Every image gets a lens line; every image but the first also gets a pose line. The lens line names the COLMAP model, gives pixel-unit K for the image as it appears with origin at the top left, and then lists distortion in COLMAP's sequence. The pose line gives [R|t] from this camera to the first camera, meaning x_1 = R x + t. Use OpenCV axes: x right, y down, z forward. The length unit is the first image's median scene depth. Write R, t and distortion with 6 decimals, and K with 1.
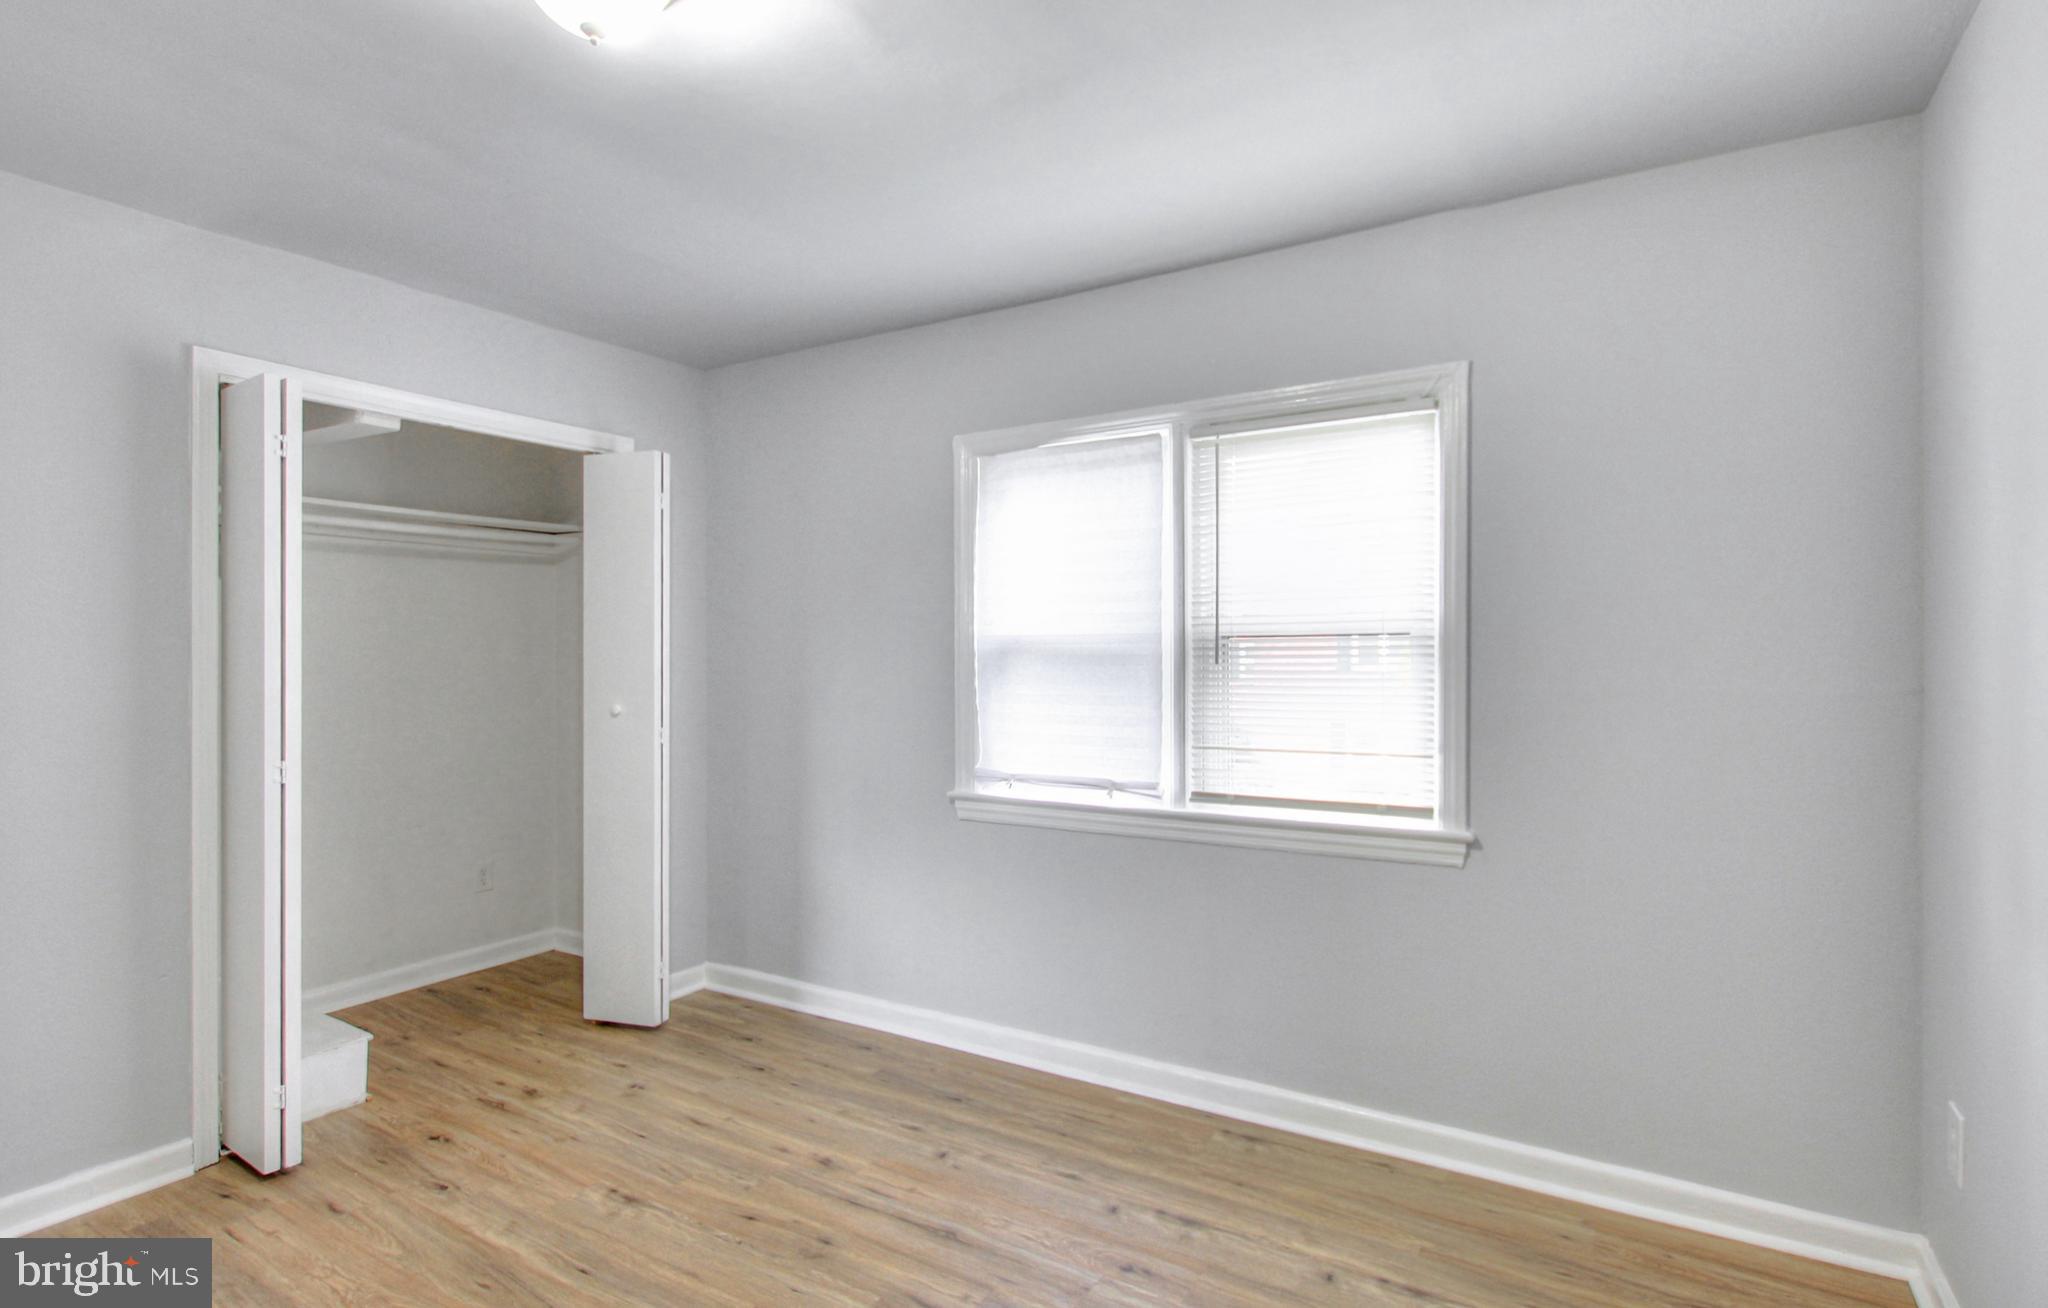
lens RADIAL K [[1023.6, 0, 1062.9], [0, 1023.6, 646.9], [0, 0, 1]] dist [0.003764, 0.000234]
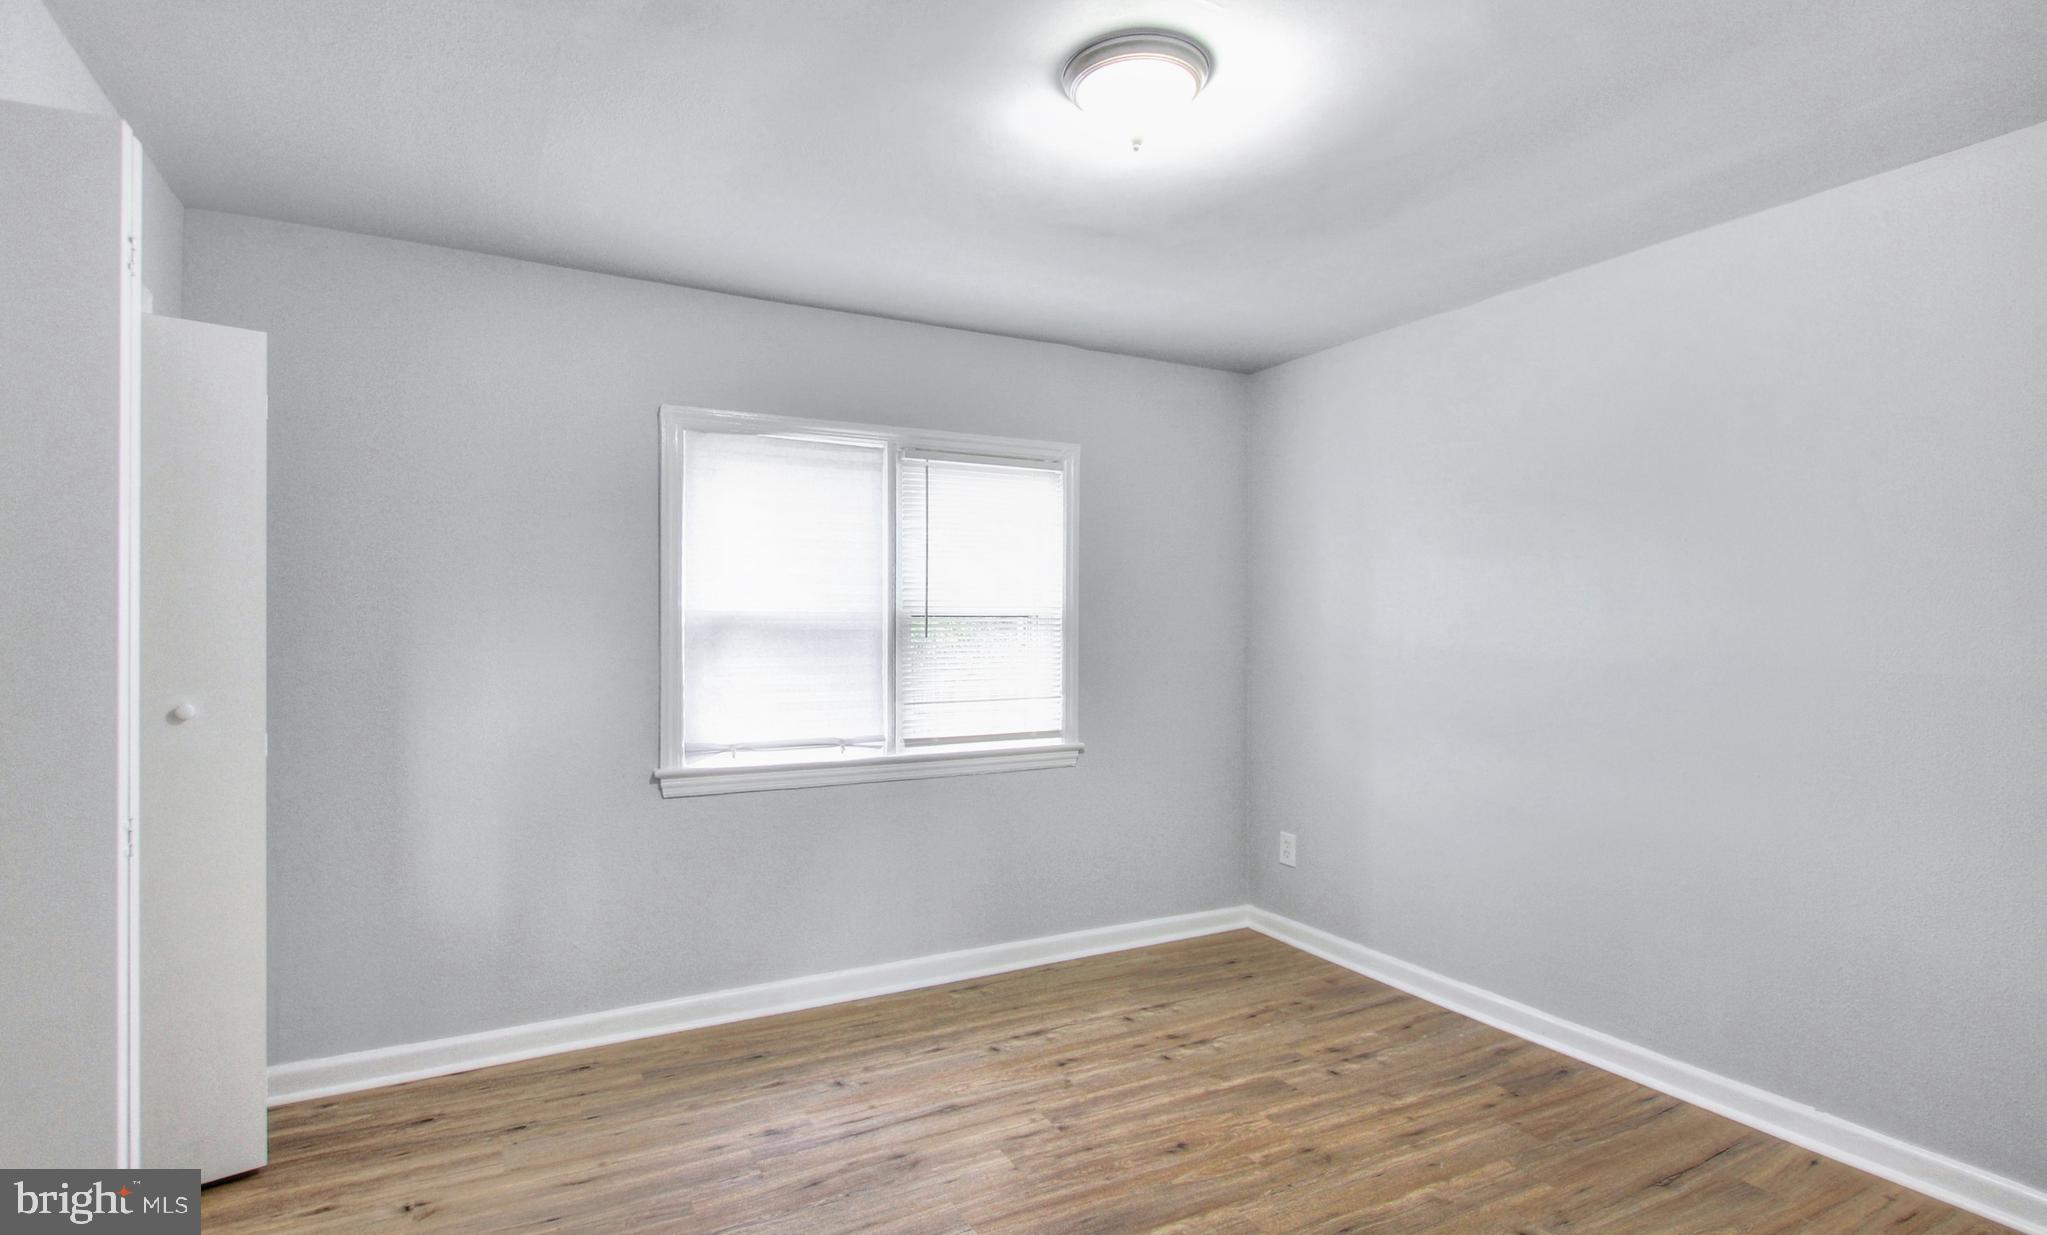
lens RADIAL K [[989.3, 0, 1023.5], [0, 989.3, 617.5], [0, 0, 1]] dist [-0.002630, -0.000821]
pose [[0.506420, 0.011697, 0.862207, -0.846995], [-0.009683, 0.999922, -0.007878, 0.000377], [-0.862232, -0.004359, 0.506494, 0.262028]]
